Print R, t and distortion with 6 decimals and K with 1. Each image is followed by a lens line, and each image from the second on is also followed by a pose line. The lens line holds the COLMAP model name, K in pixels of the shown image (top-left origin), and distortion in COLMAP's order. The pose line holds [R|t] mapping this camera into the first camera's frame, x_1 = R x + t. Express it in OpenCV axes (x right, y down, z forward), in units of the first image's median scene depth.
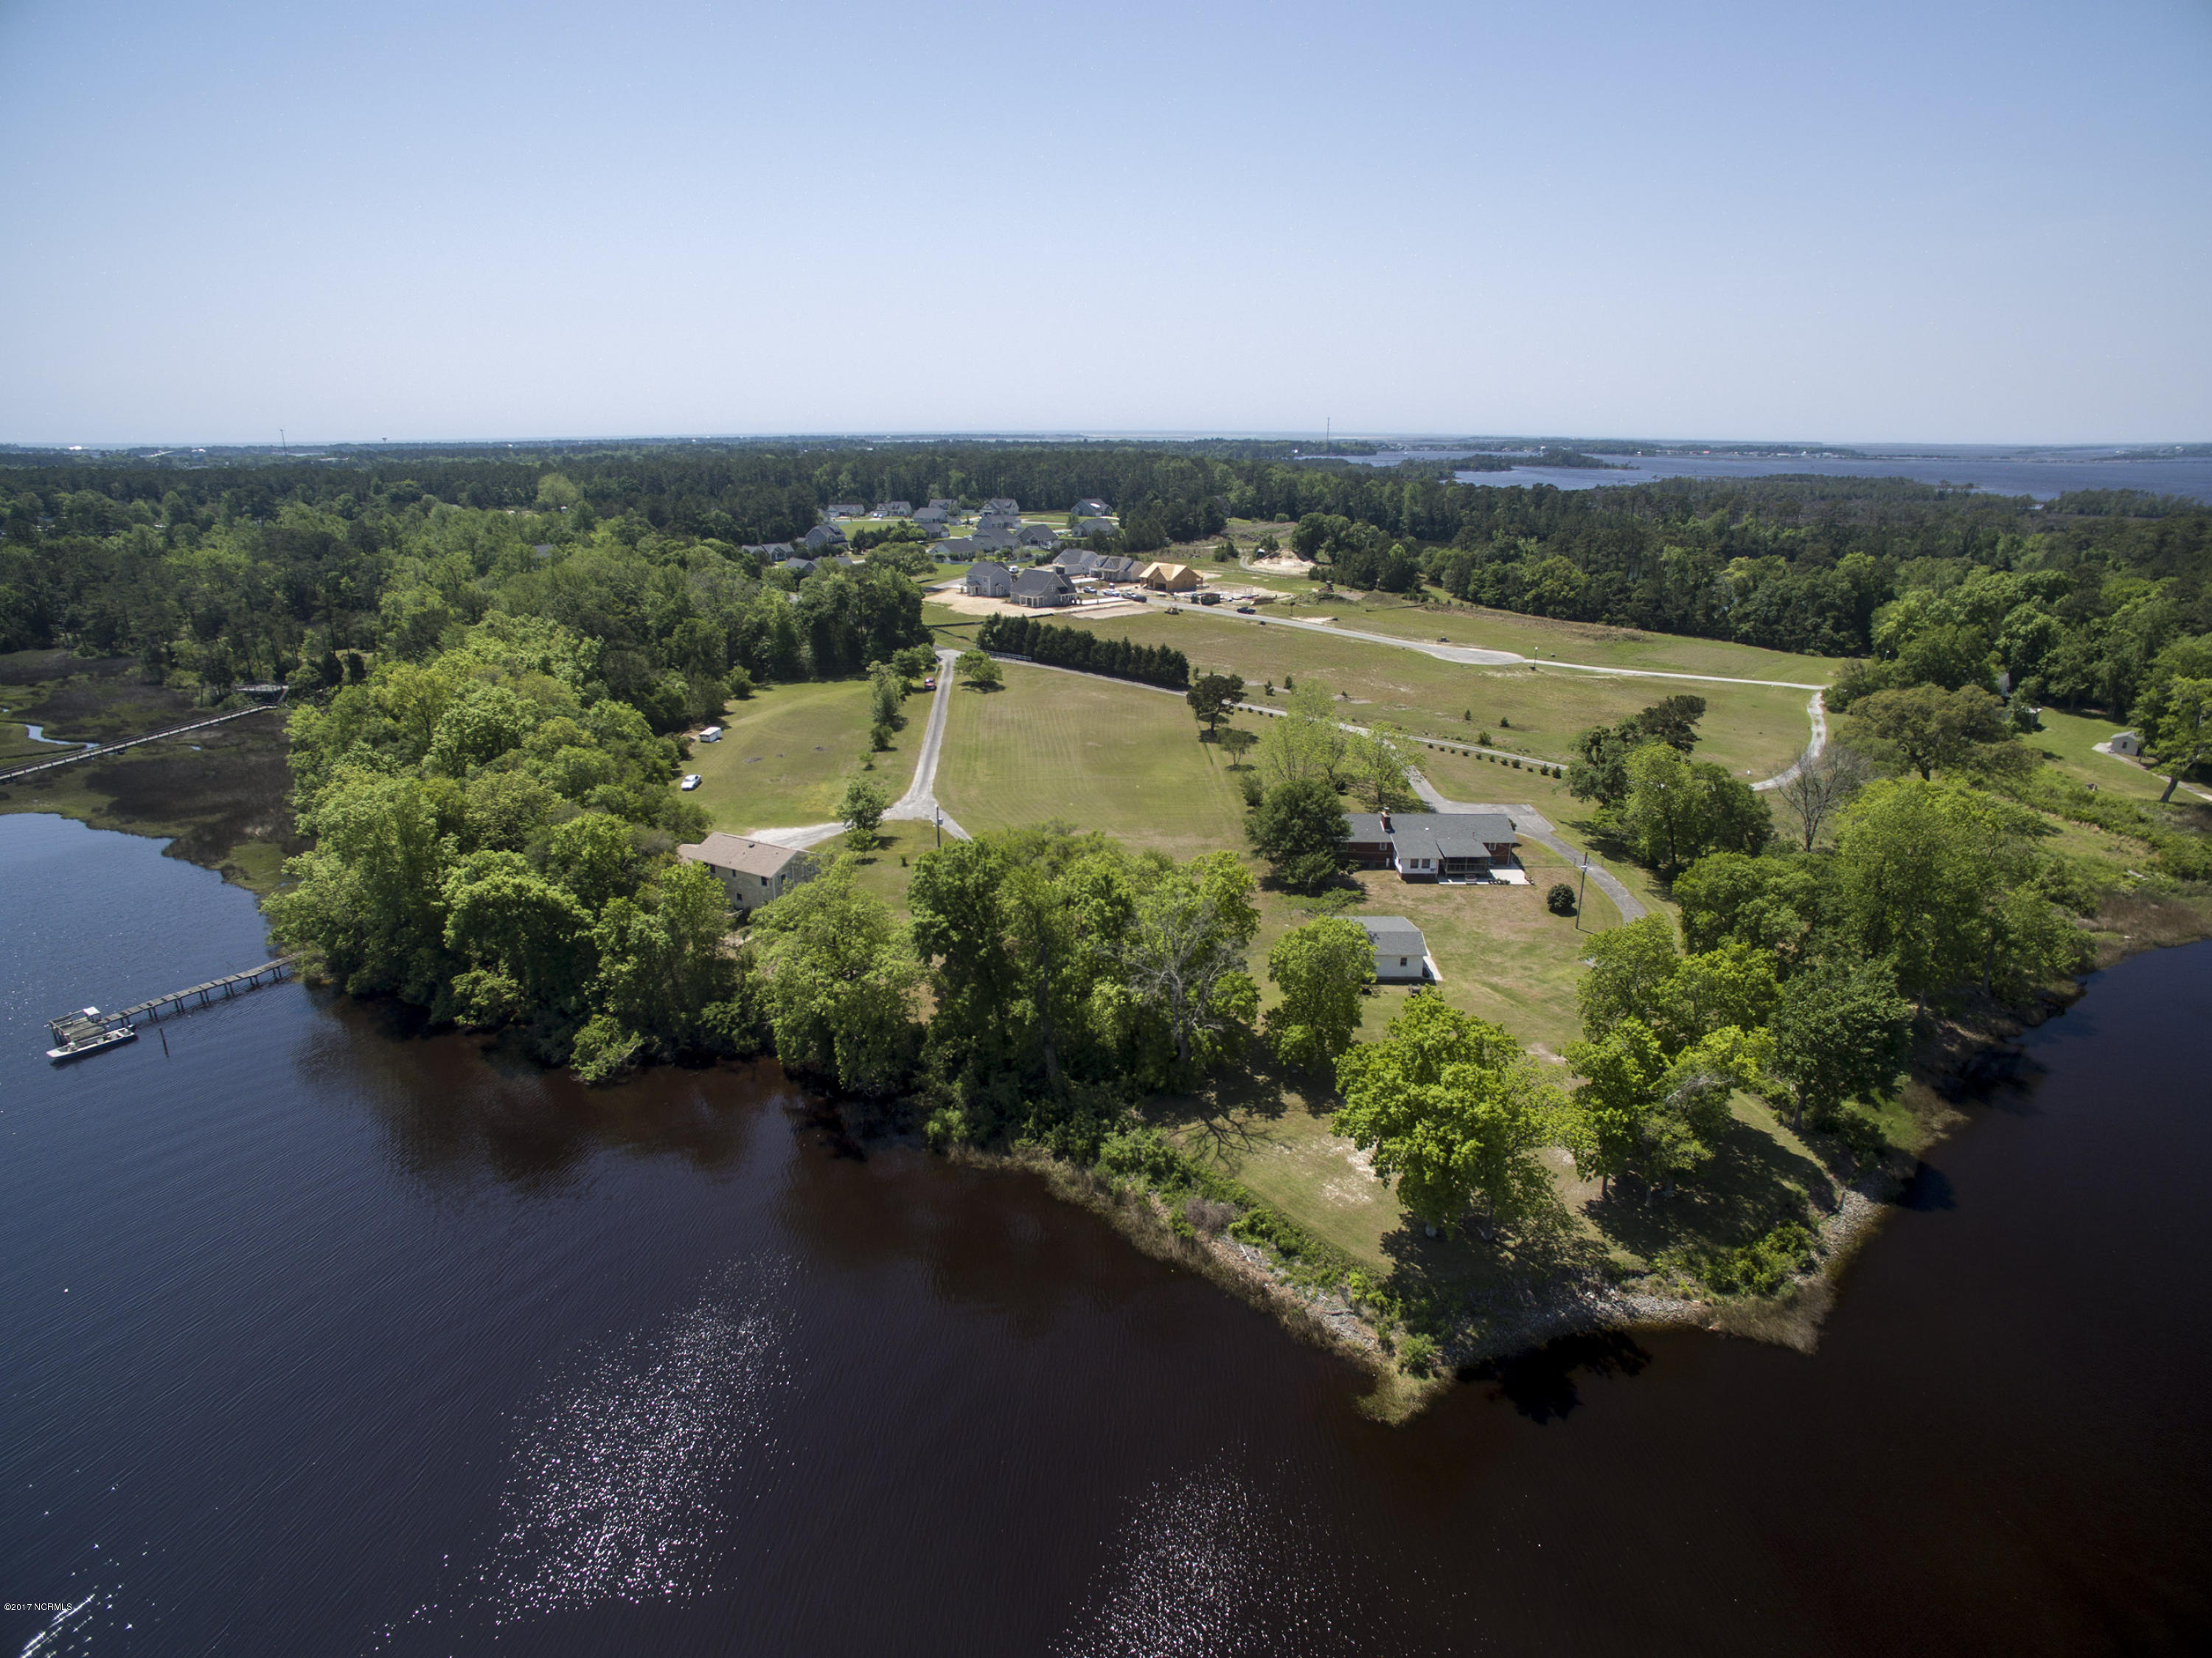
lens RADIAL K [[1289.7, 0, 1101.0], [0, 1289.7, 835.5], [0, 0, 1]] dist [-0.119778, 0.086817]
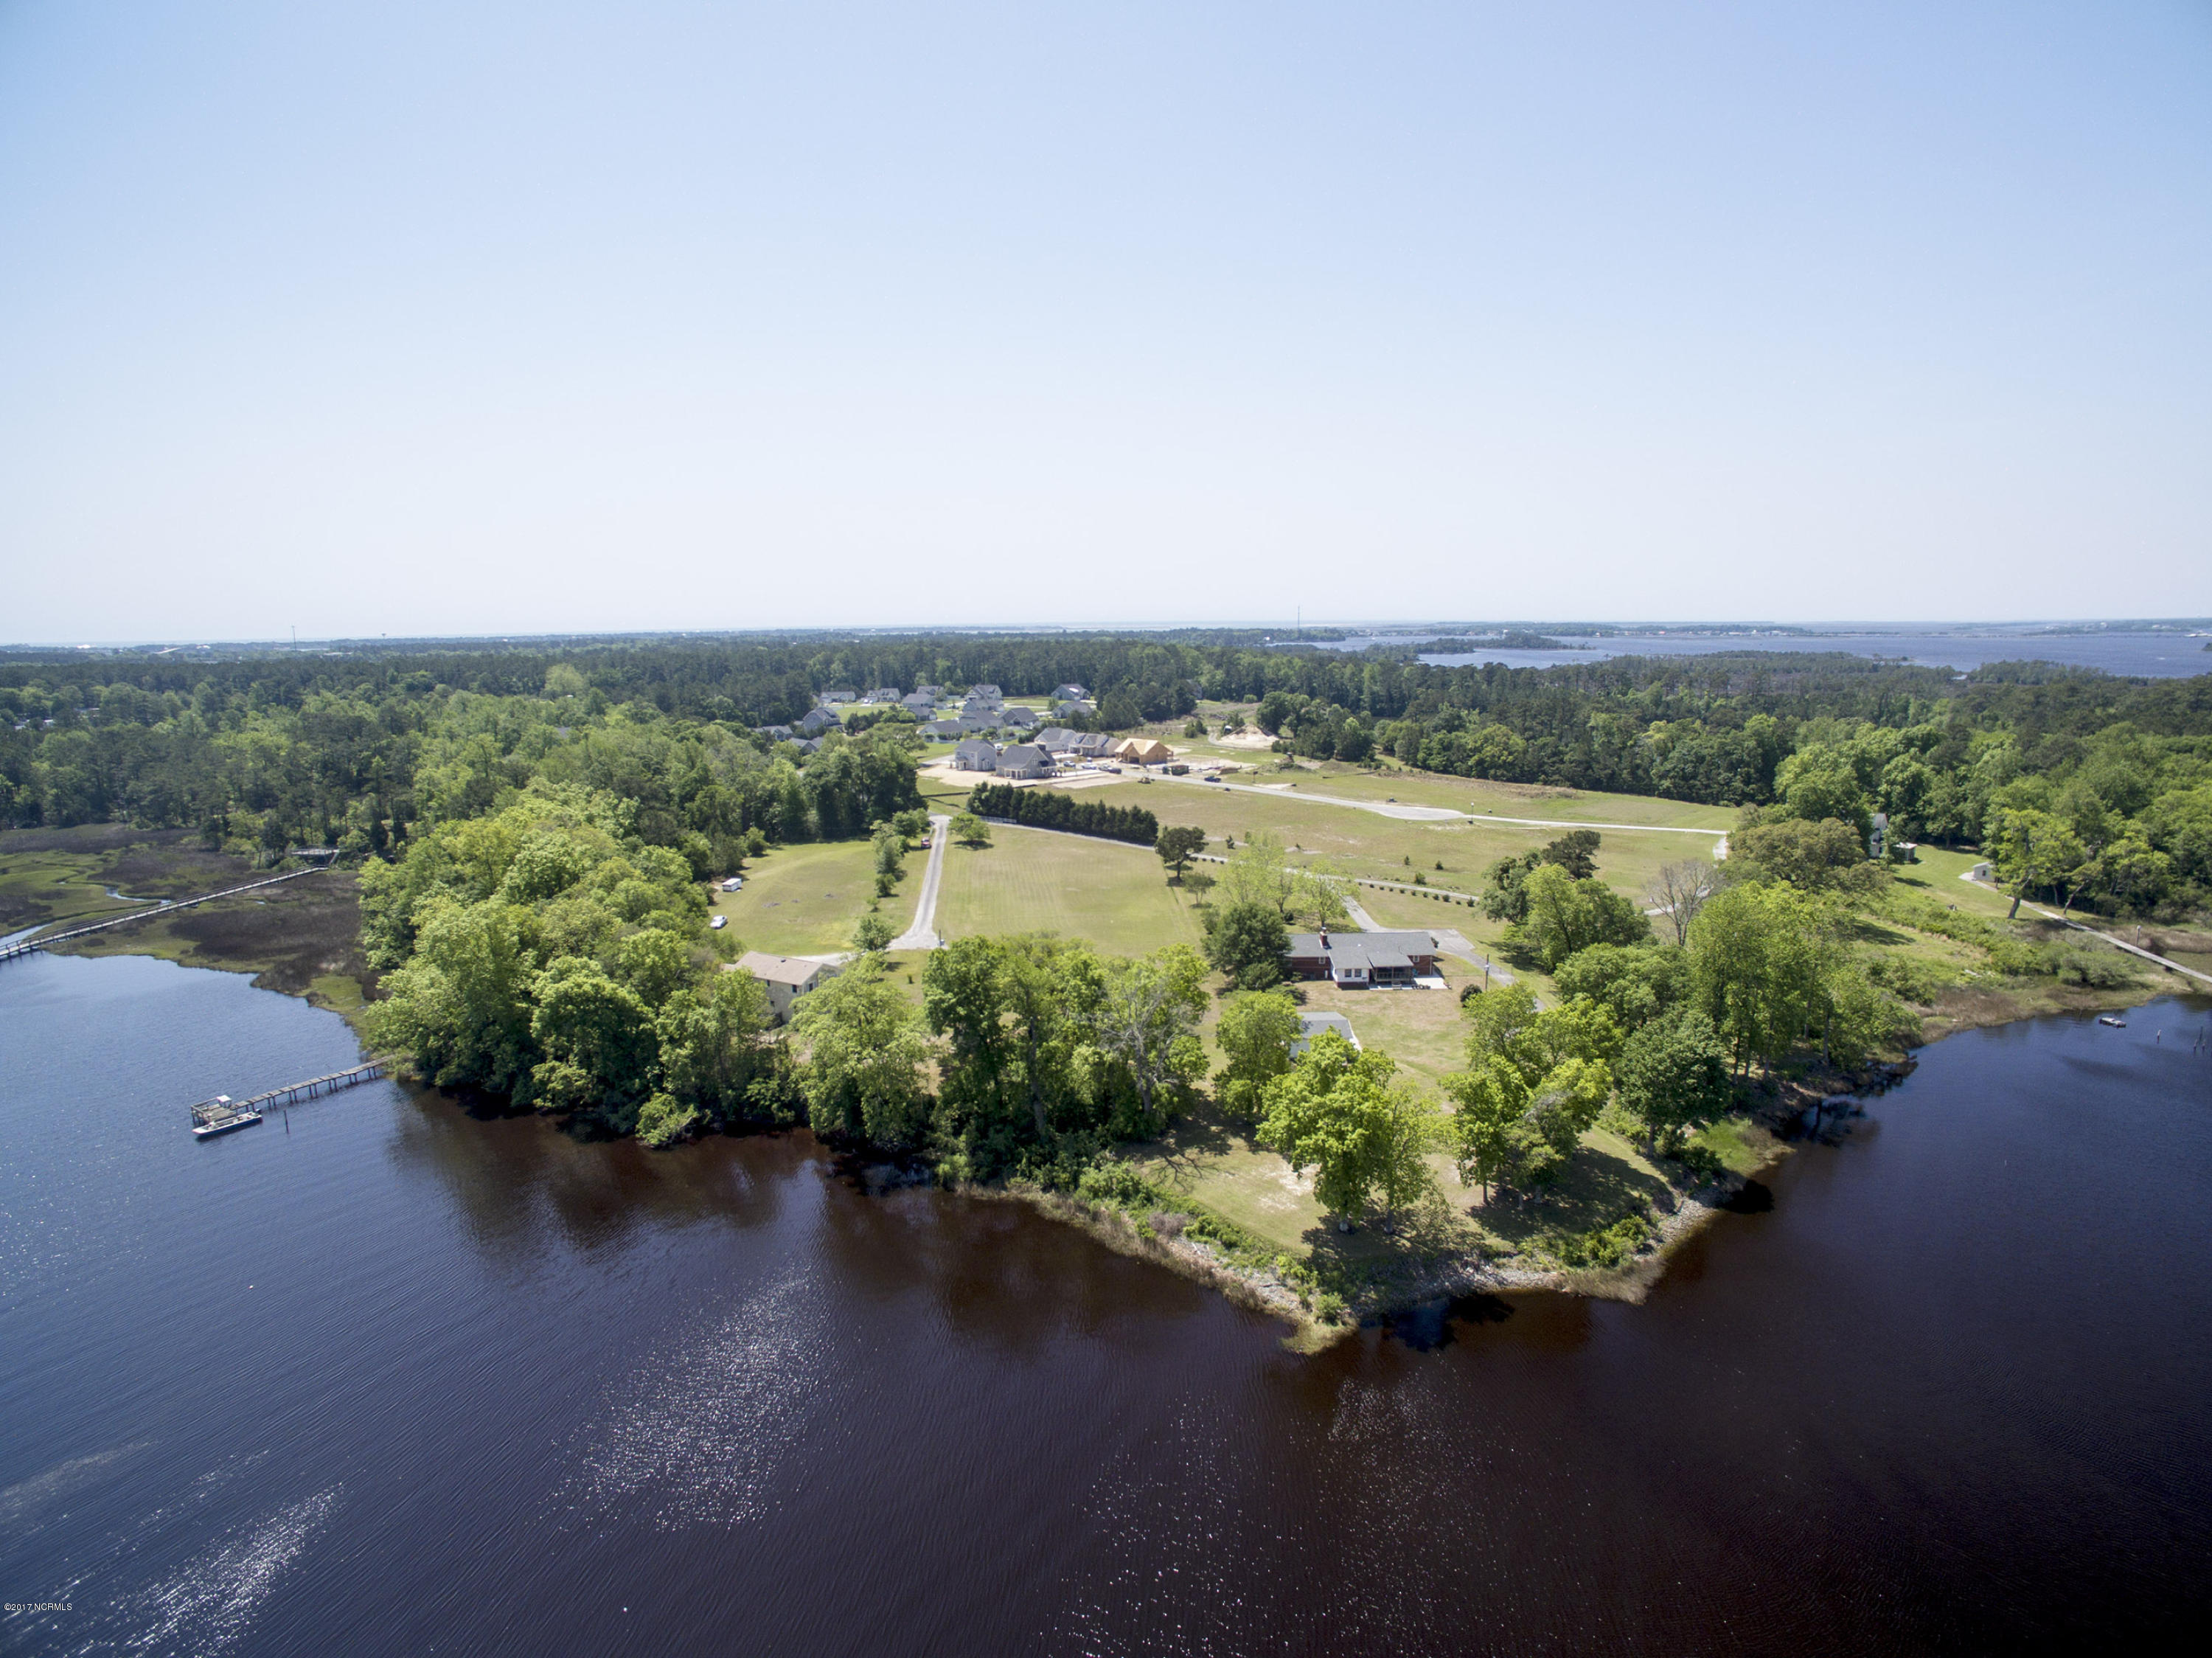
lens RADIAL K [[1289.7, 0, 1101.0], [0, 1289.7, 835.5], [0, 0, 1]] dist [-0.119778, 0.086817]
pose [[0.999803, -0.013757, 0.014287, 0.002932], [0.015653, 0.989687, -0.142392, 0.039945], [-0.012181, 0.142588, 0.989707, -0.113871]]
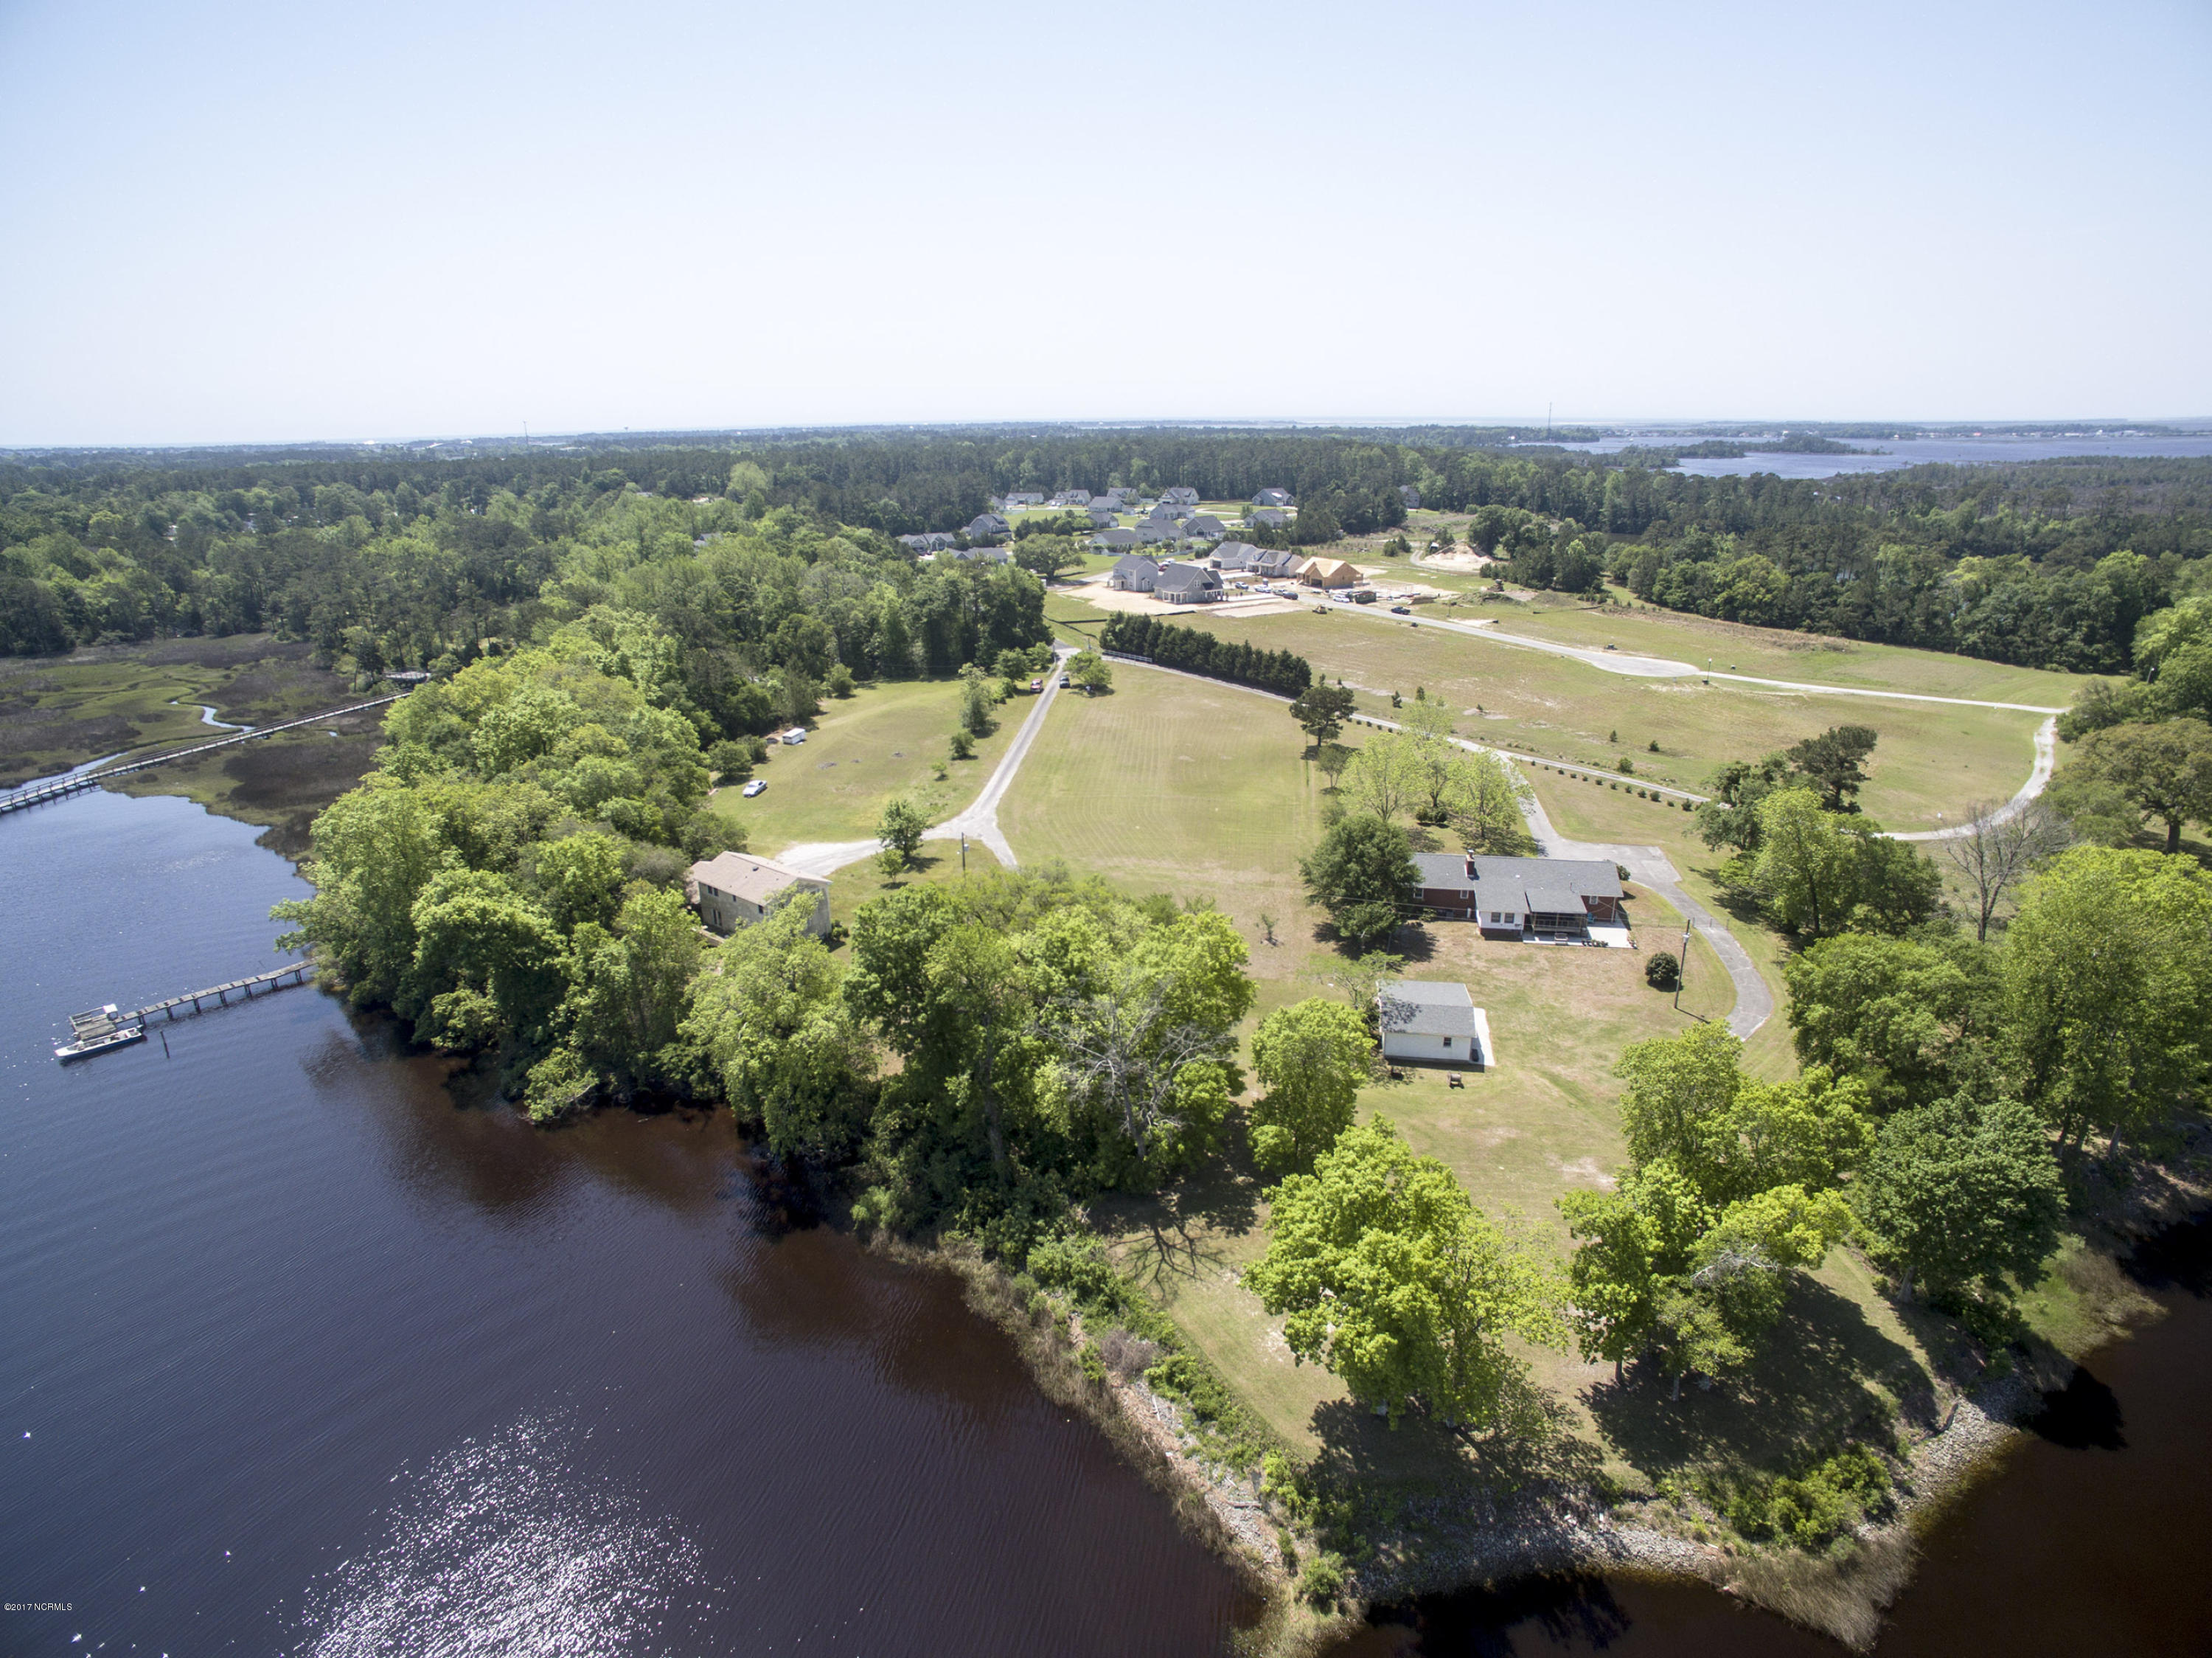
lens RADIAL K [[1289.7, 0, 1101.0], [0, 1289.7, 835.5], [0, 0, 1]] dist [-0.119778, 0.086817]
pose [[0.986901, 0.038578, -0.156644, 0.074594], [-0.036996, 0.999231, 0.013007, -0.023063], [0.157025, -0.007042, 0.987569, 0.066824]]
